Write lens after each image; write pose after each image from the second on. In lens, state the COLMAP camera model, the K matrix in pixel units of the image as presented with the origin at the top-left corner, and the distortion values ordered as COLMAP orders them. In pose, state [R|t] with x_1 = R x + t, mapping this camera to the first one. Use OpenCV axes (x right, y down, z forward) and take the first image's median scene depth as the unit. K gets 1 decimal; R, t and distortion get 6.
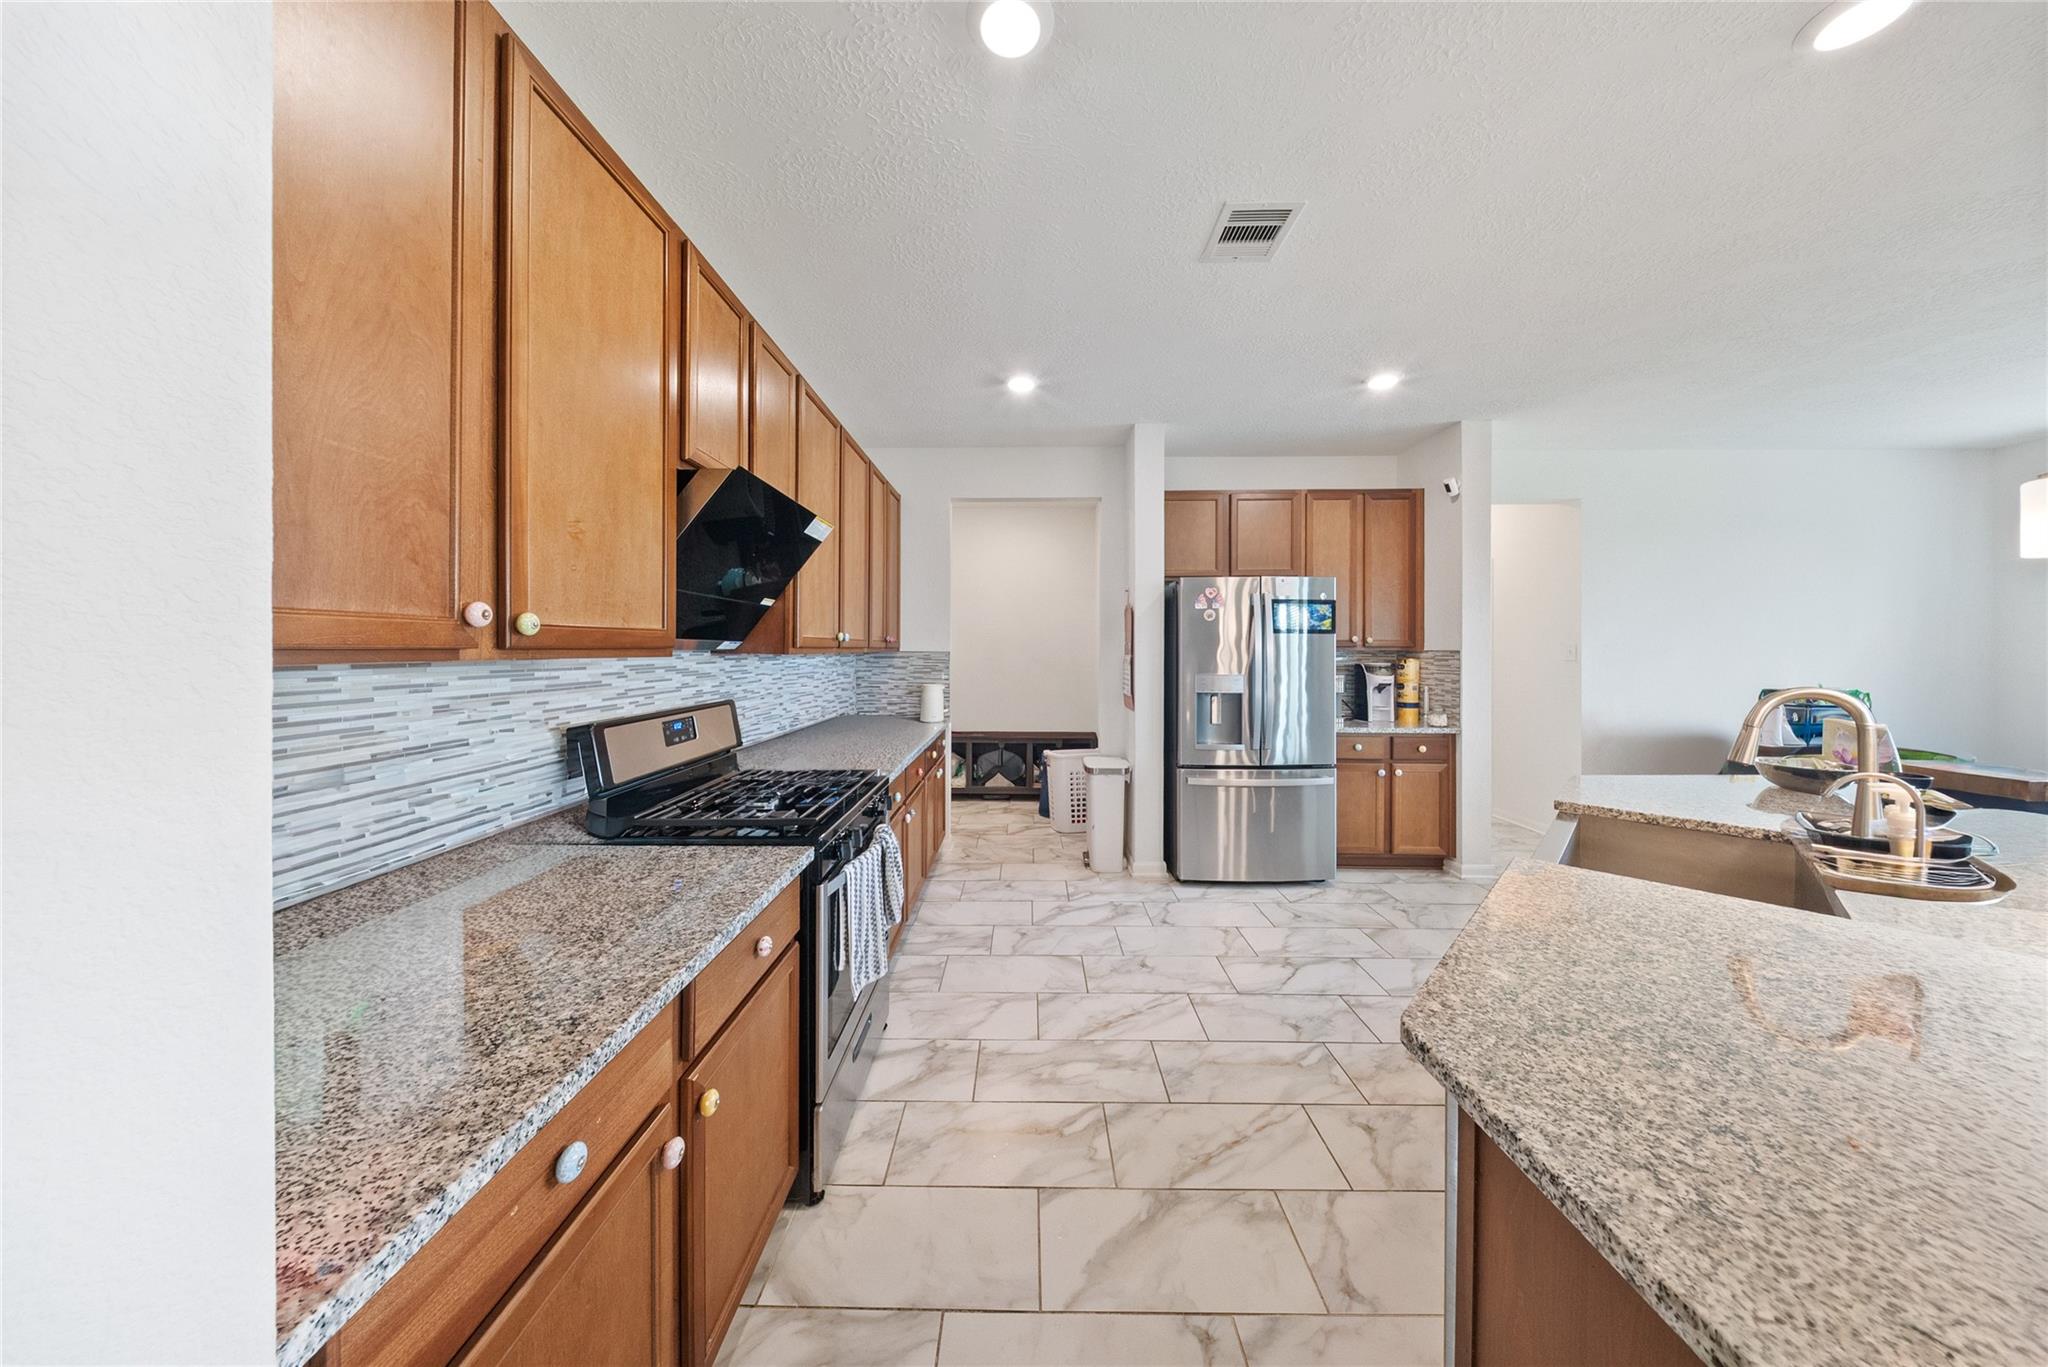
lens RADIAL K [[632.4, 0, 1022.3], [0, 632.4, 646.0], [0, 0, 1]] dist [-0.000200, -0.000021]
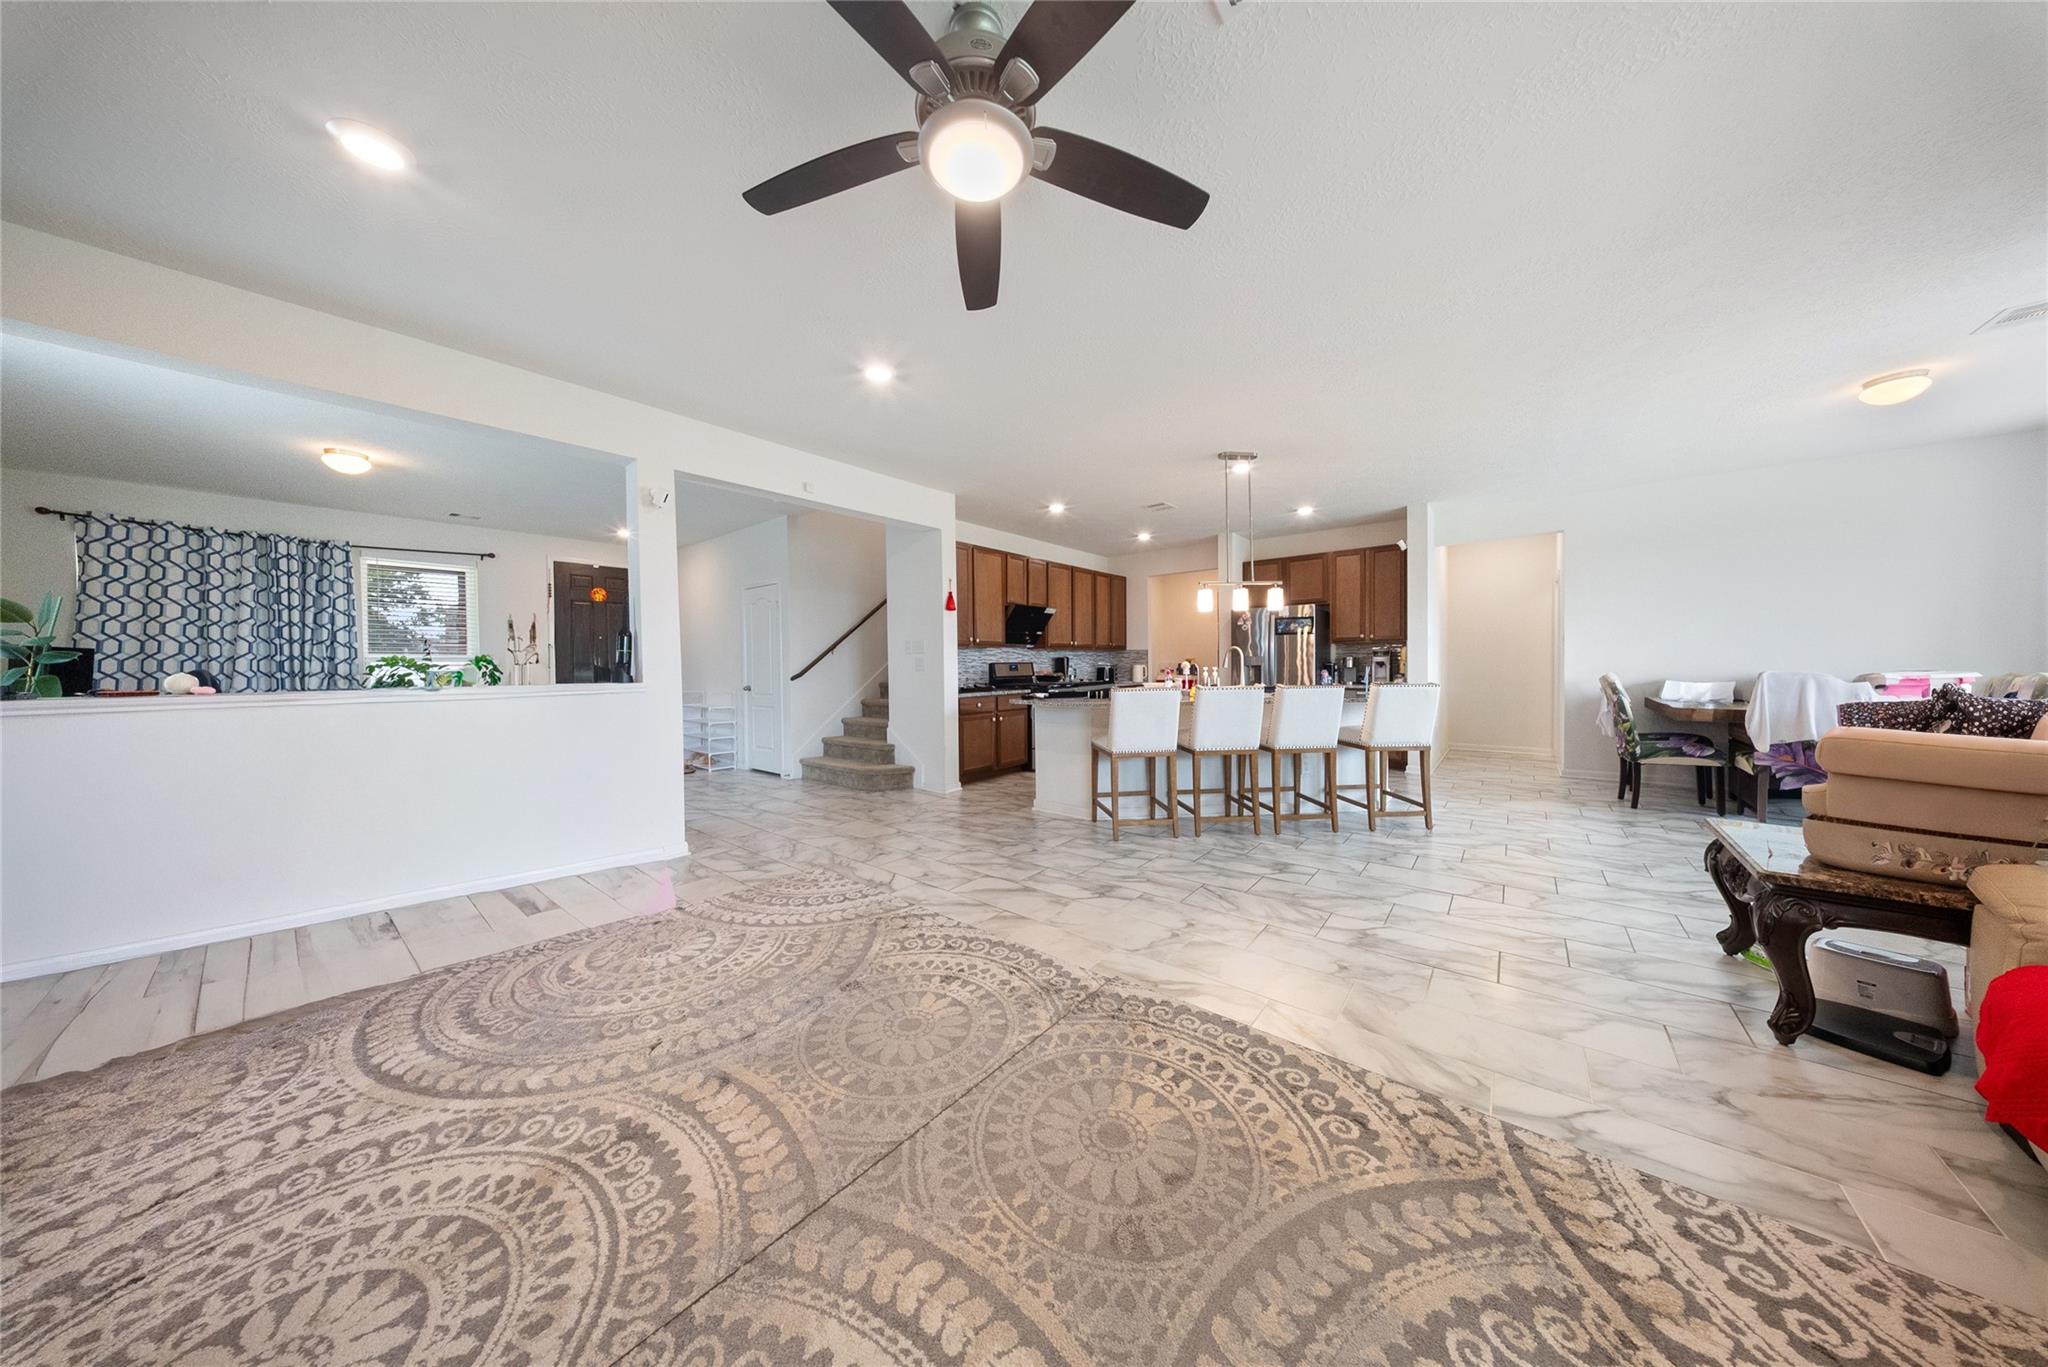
lens RADIAL K [[590.8, 0, 1020.4], [0, 590.8, 674.9], [0, 0, 1]] dist [-0.000807, -0.000118]
pose [[0.768655, 0.003776, -0.639652, 0.907089], [0.013654, 0.999658, 0.022310, 0.049493], [0.639518, -0.025882, 0.768341, -0.888755]]
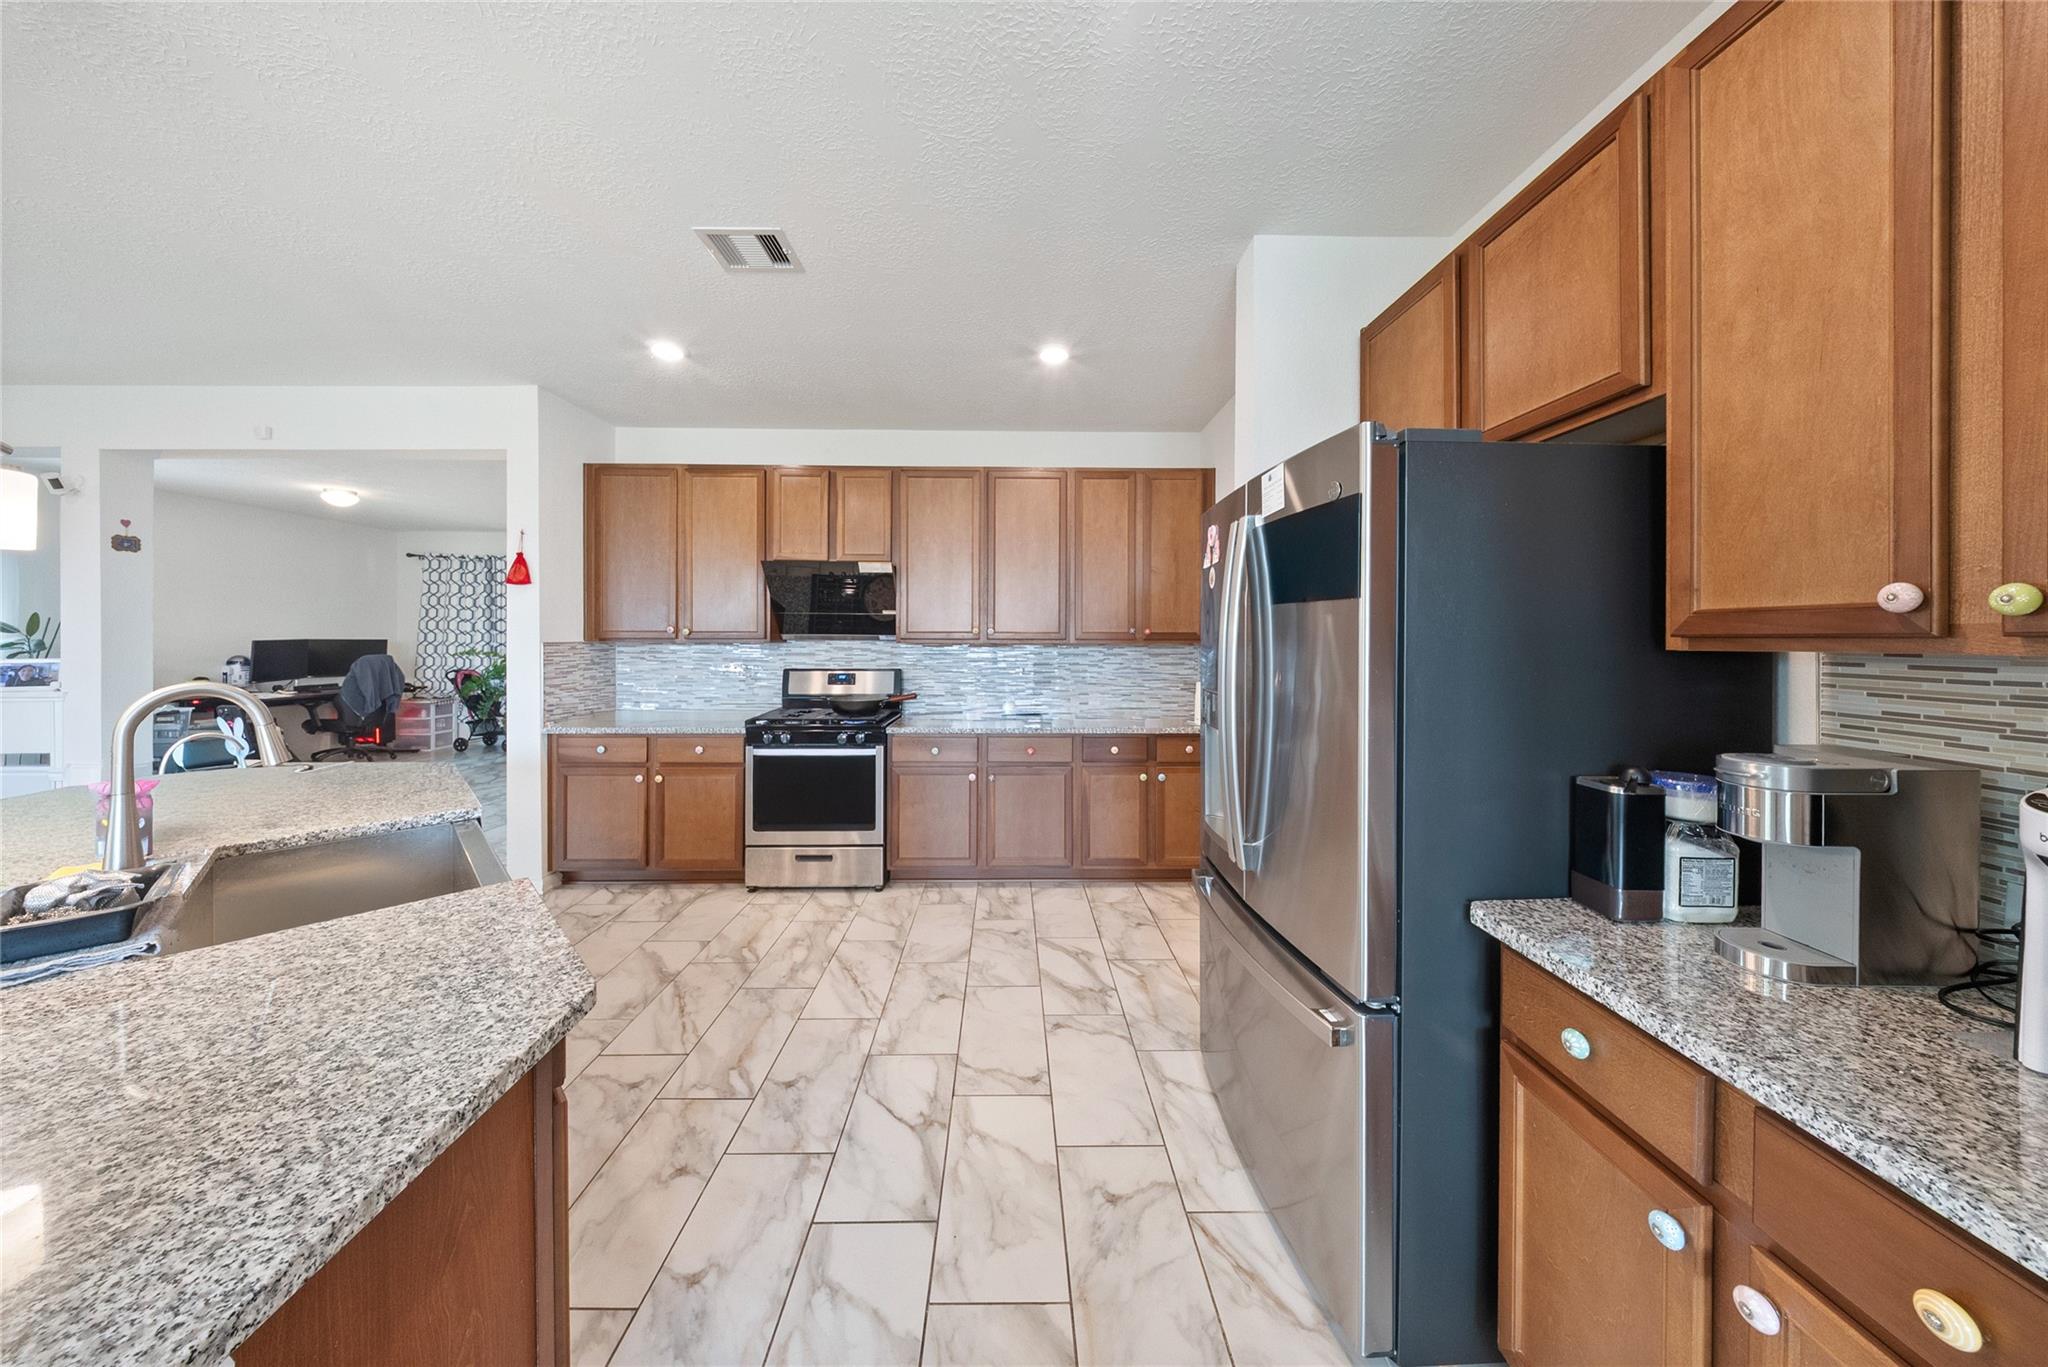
lens RADIAL K [[644.5, 0, 1014.6], [0, 644.5, 636.5], [0, 0, 1]] dist [-0.000279, -0.000022]
pose [[0.006774, 0.000814, -0.999977, 0.783068], [-0.000085, 1.000000, 0.000813, -0.002822], [0.999977, 0.000080, 0.006774, 0.778272]]
